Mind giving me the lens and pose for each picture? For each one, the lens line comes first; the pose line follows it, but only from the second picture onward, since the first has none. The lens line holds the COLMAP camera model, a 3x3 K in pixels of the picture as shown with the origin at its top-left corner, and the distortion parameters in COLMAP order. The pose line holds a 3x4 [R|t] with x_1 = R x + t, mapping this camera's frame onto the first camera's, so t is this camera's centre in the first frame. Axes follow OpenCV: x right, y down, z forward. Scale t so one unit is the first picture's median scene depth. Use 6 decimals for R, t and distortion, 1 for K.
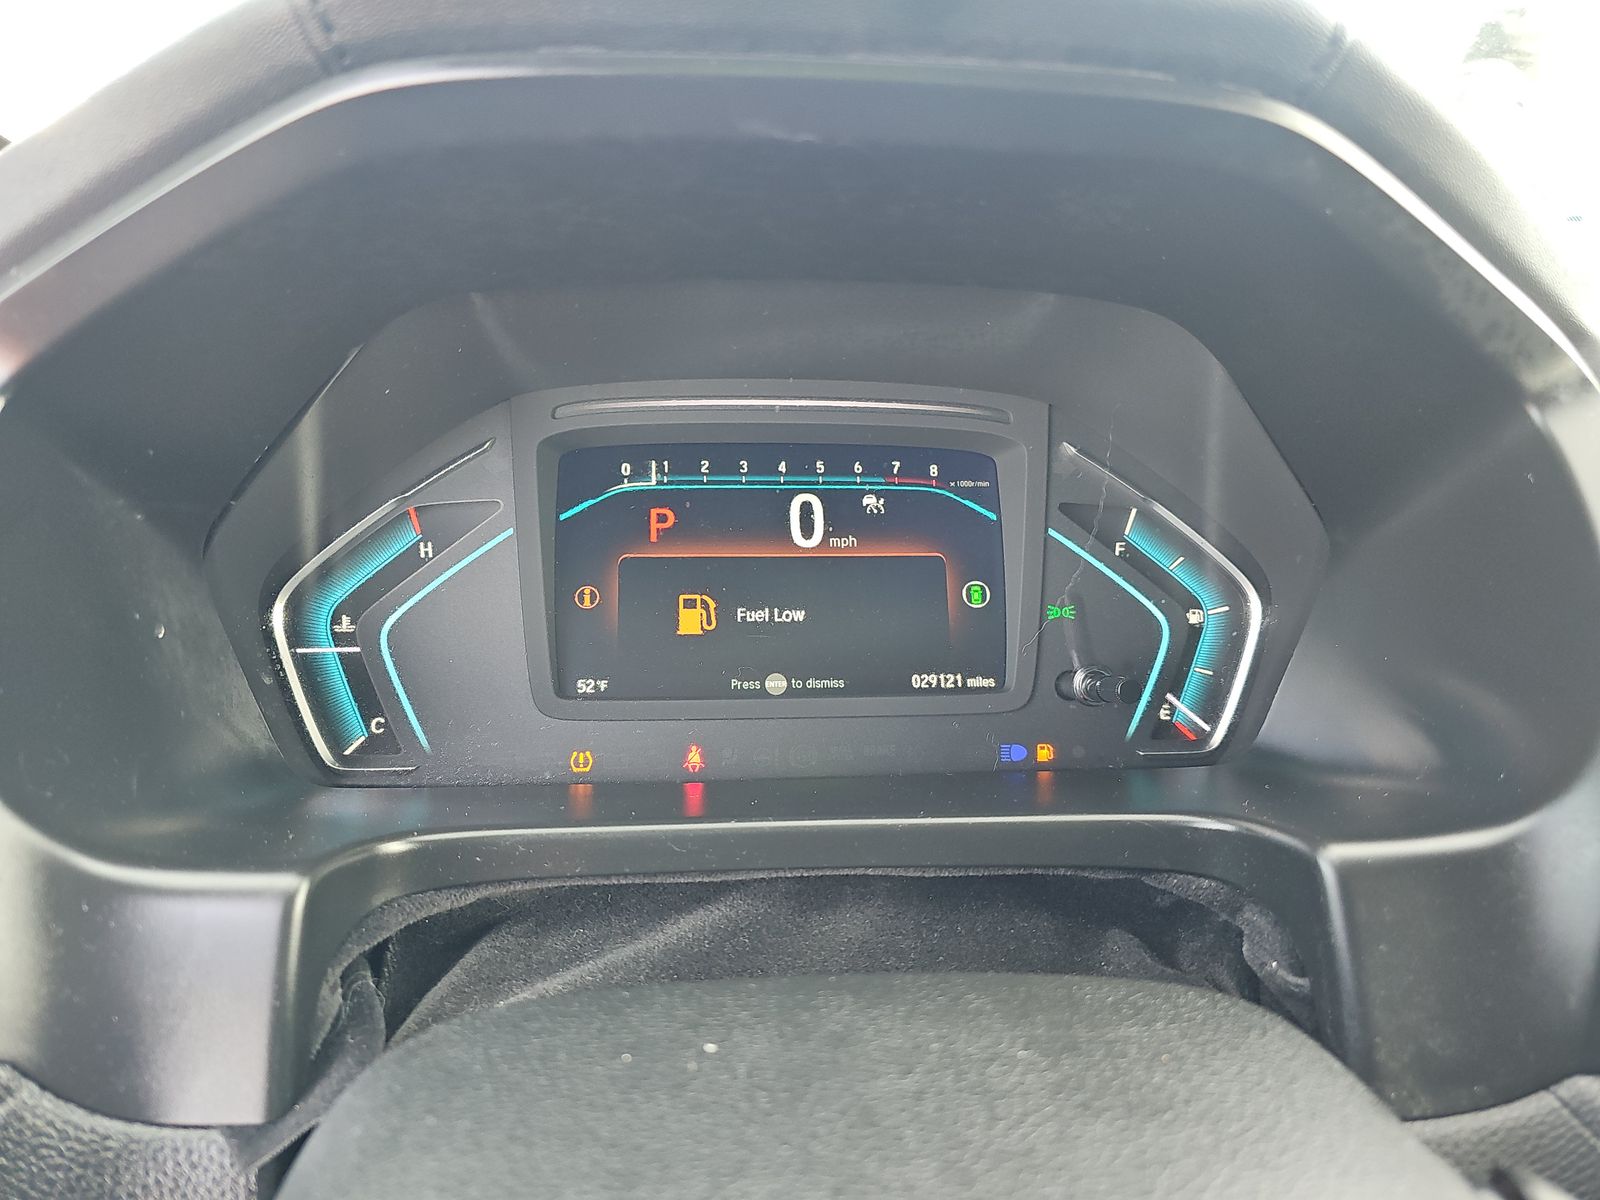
lens RADIAL K [[1069.9, 0, 799.9], [0, 1069.9, 603.2], [0, 0, 1]] dist [0.056191, 0.000206]
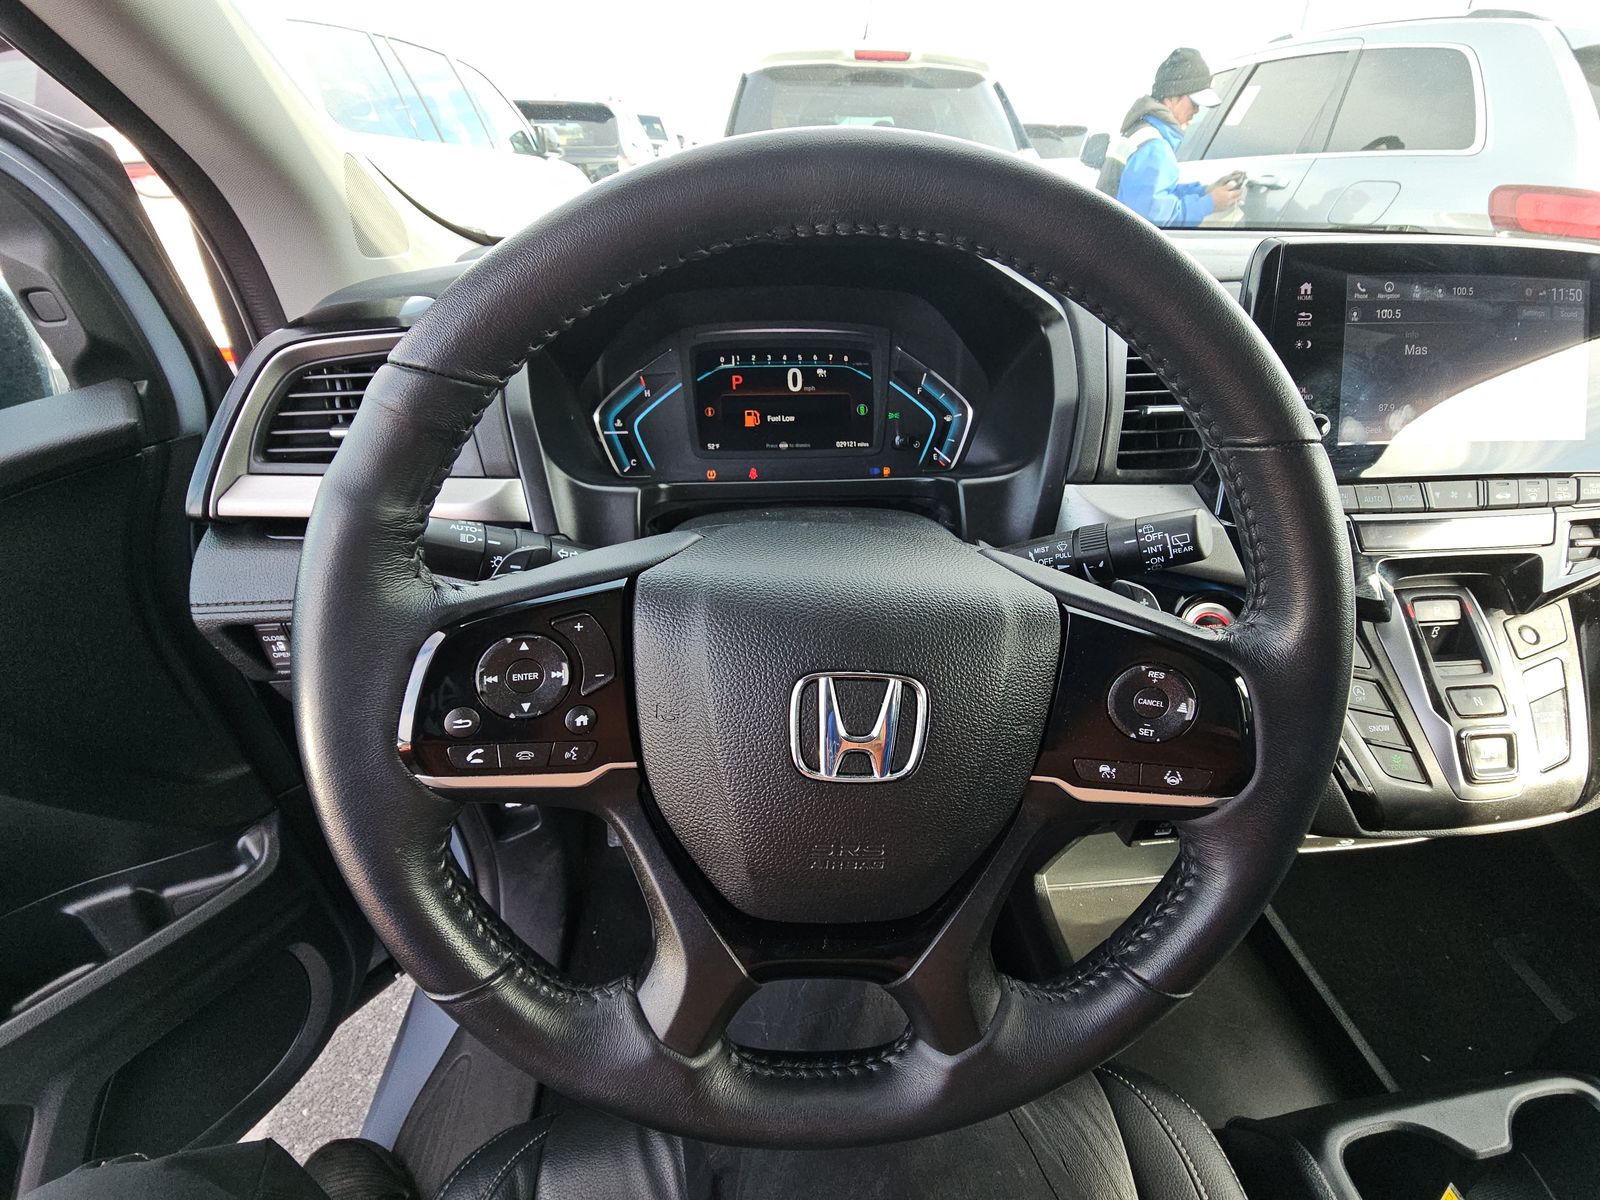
lens RADIAL K [[646.0, 0, 797.6], [0, 646.0, 593.7], [0, 0, 1]] dist [-0.001909, -0.000046]
pose [[0.999903, -0.013819, -0.001968, 0.009580], [0.013932, 0.979423, 0.201338, 0.110846], [-0.000855, -0.201346, 0.979520, -0.593138]]
